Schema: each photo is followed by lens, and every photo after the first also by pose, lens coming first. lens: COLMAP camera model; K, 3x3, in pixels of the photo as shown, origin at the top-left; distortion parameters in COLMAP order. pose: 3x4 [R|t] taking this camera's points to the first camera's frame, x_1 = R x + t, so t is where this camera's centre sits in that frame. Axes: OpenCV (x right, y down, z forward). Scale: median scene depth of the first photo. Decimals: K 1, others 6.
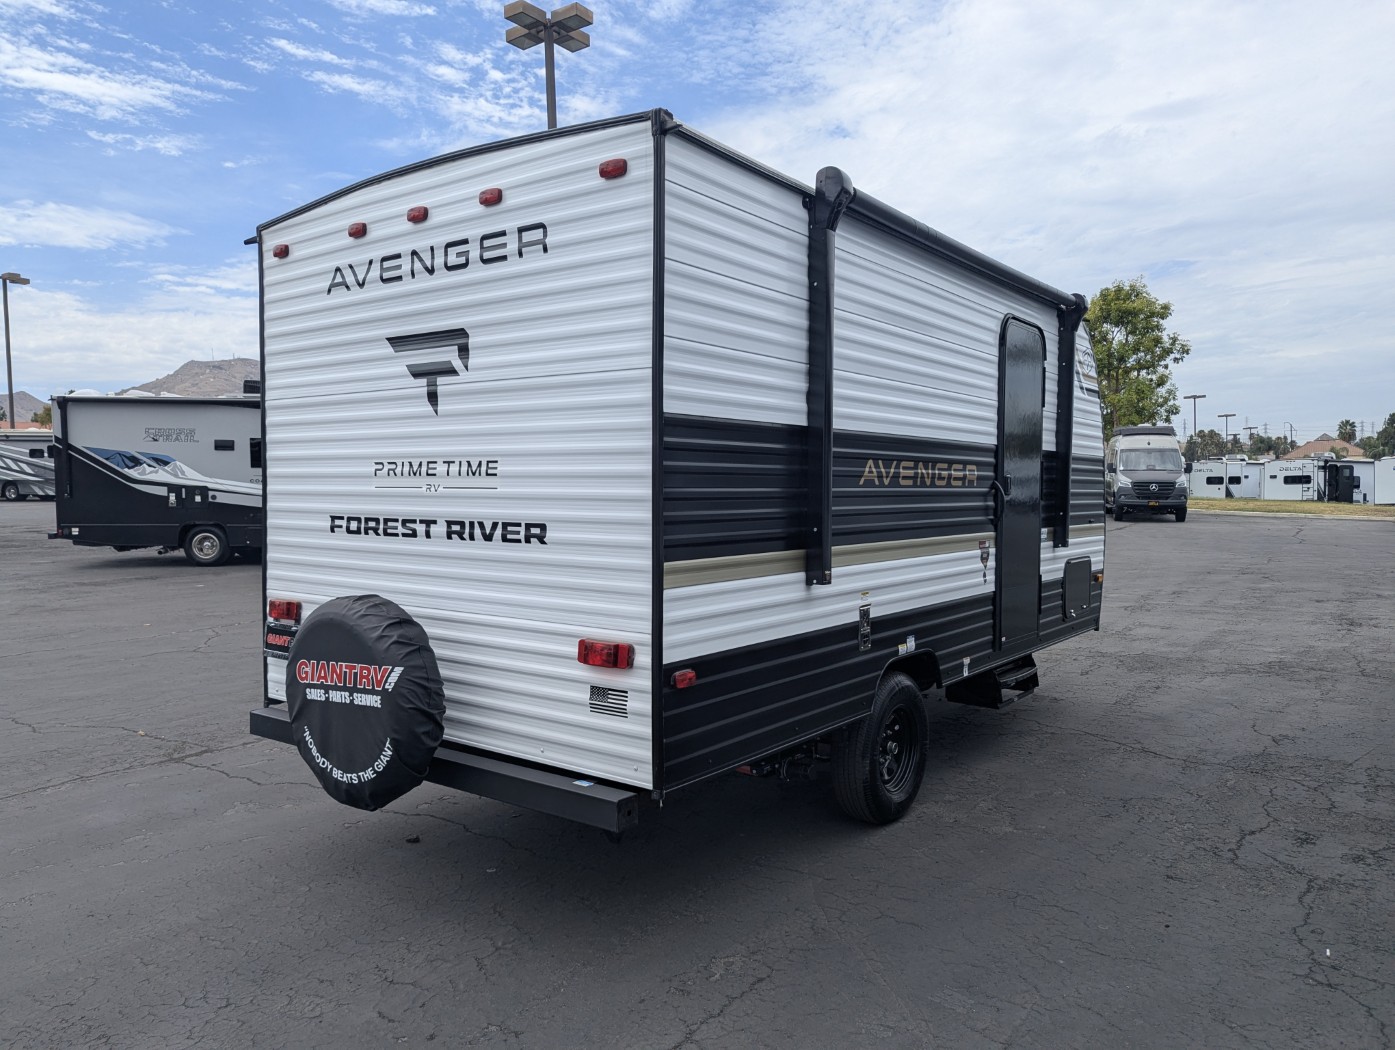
lens RADIAL K [[982.8, 0, 682.3], [0, 982.8, 532.5], [0, 0, 1]] dist [0.042130, -0.035709]
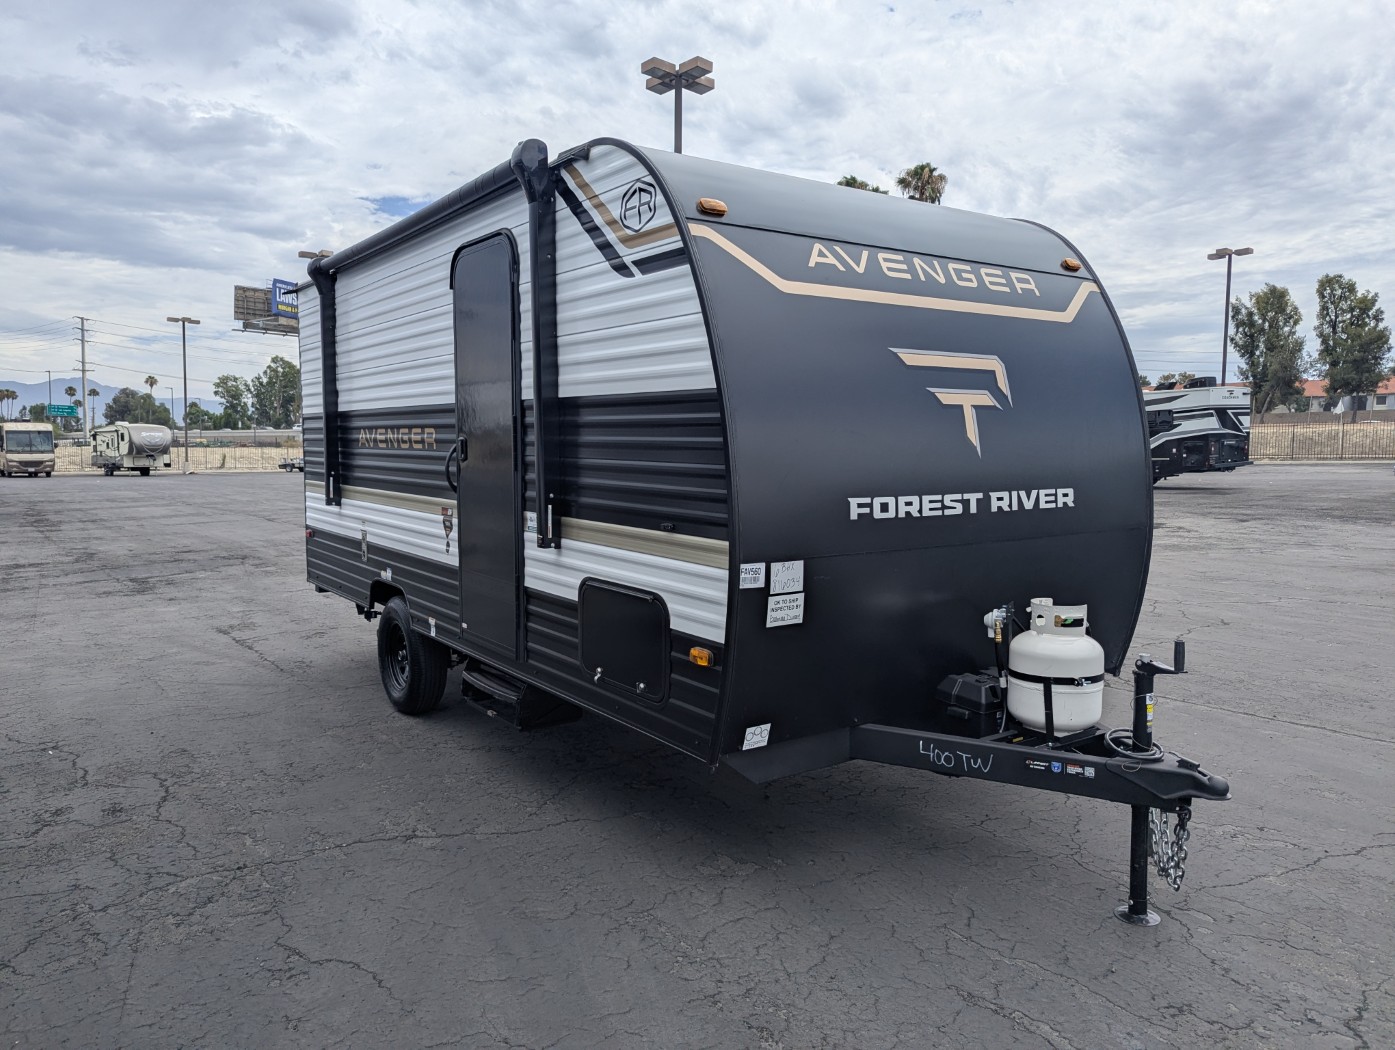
lens RADIAL K [[985.7, 0, 681.9], [0, 985.7, 523.6], [0, 0, 1]] dist [0.065040, -0.060816]
pose [[-0.303551, 0.079067, -0.949529, 1.612820], [-0.045032, 0.994247, 0.097186, -0.111314], [0.951750, 0.072260, -0.298244, 2.124018]]
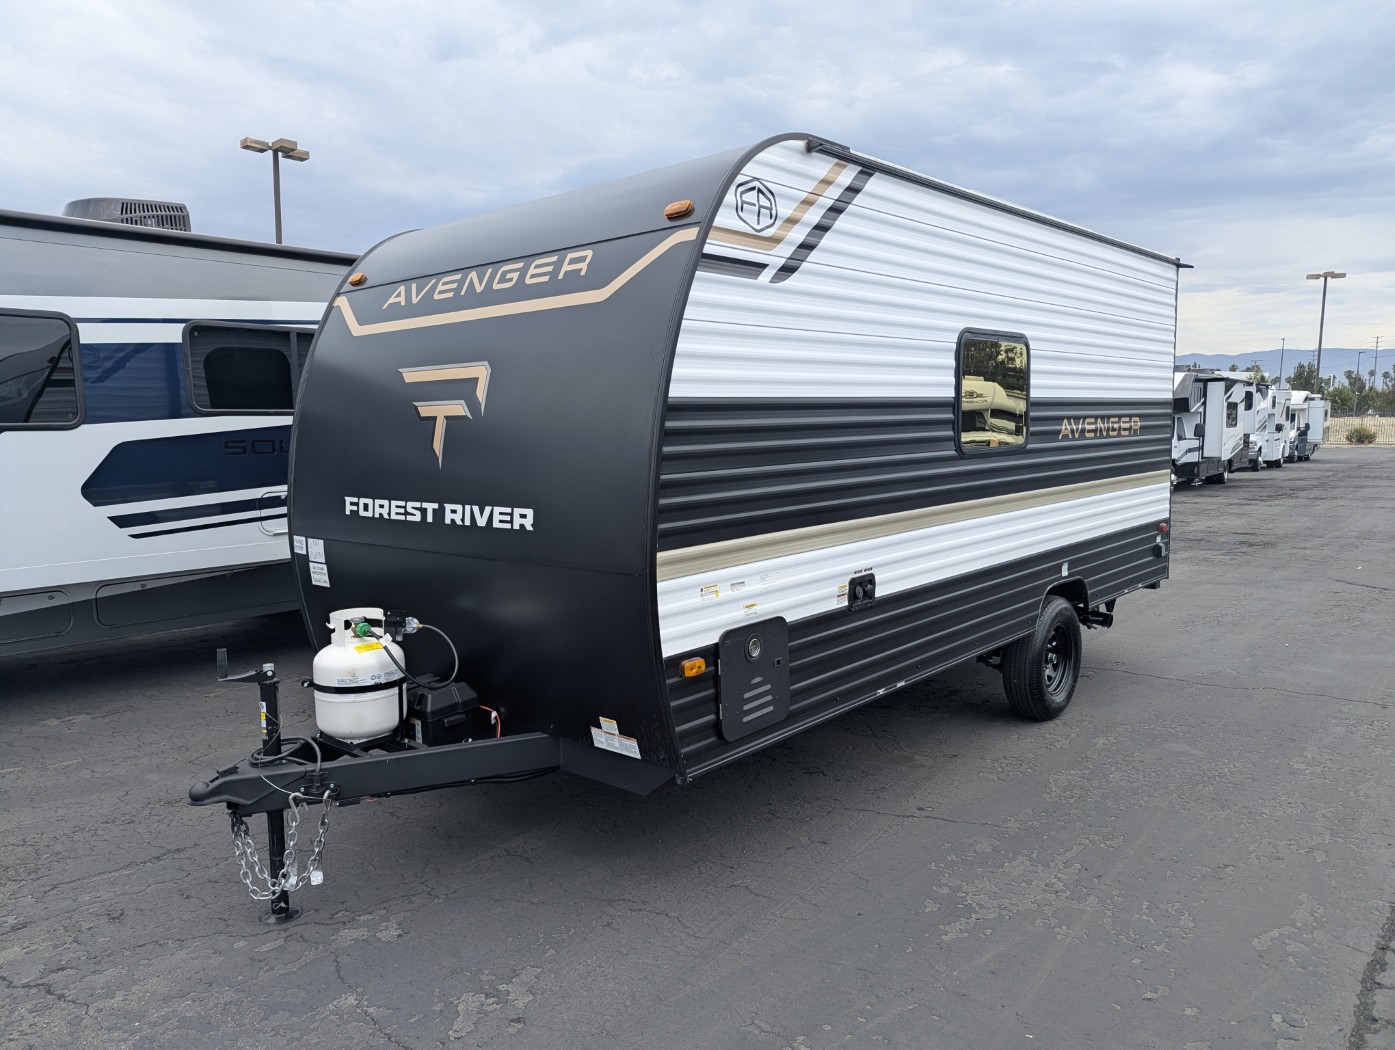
lens RADIAL K [[985.7, 0, 681.9], [0, 985.7, 523.6], [0, 0, 1]] dist [0.065040, -0.060816]
pose [[-0.997031, 0.010749, 0.076241, 0.255341], [0.021567, 0.989557, 0.142518, -0.175837], [-0.073913, 0.143739, -0.986852, 3.081656]]
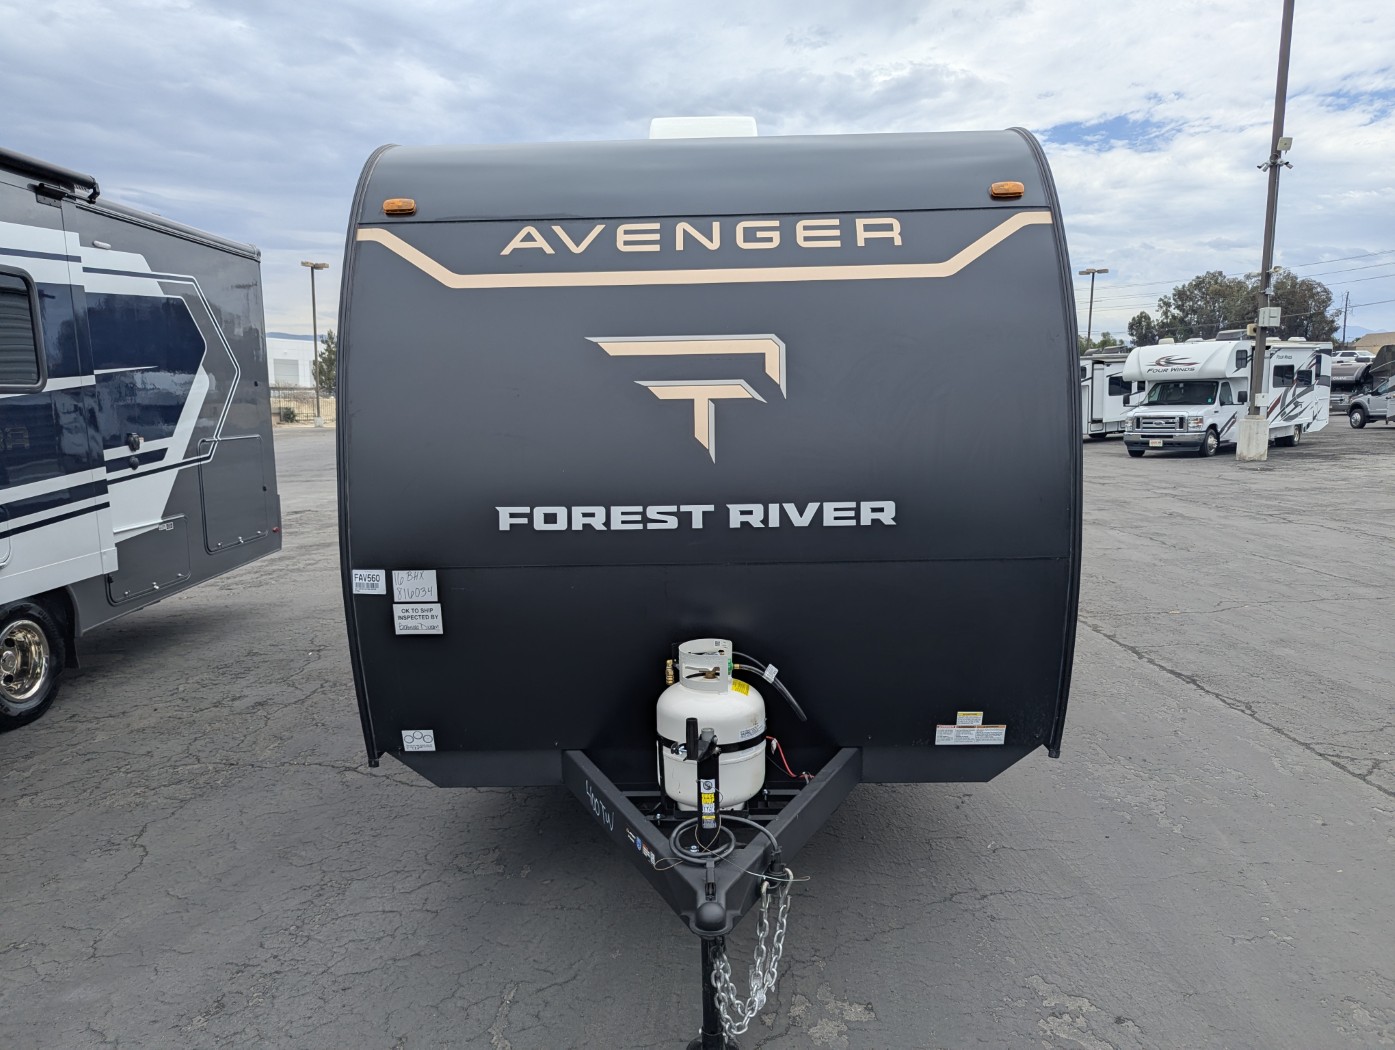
lens RADIAL K [[985.7, 0, 681.9], [0, 985.7, 523.6], [0, 0, 1]] dist [0.065040, -0.060816]
pose [[-0.809165, 0.094315, -0.579963, 1.076260], [-0.007925, 0.985192, 0.171271, -0.184045], [0.587529, 0.143183, -0.796435, 2.753329]]
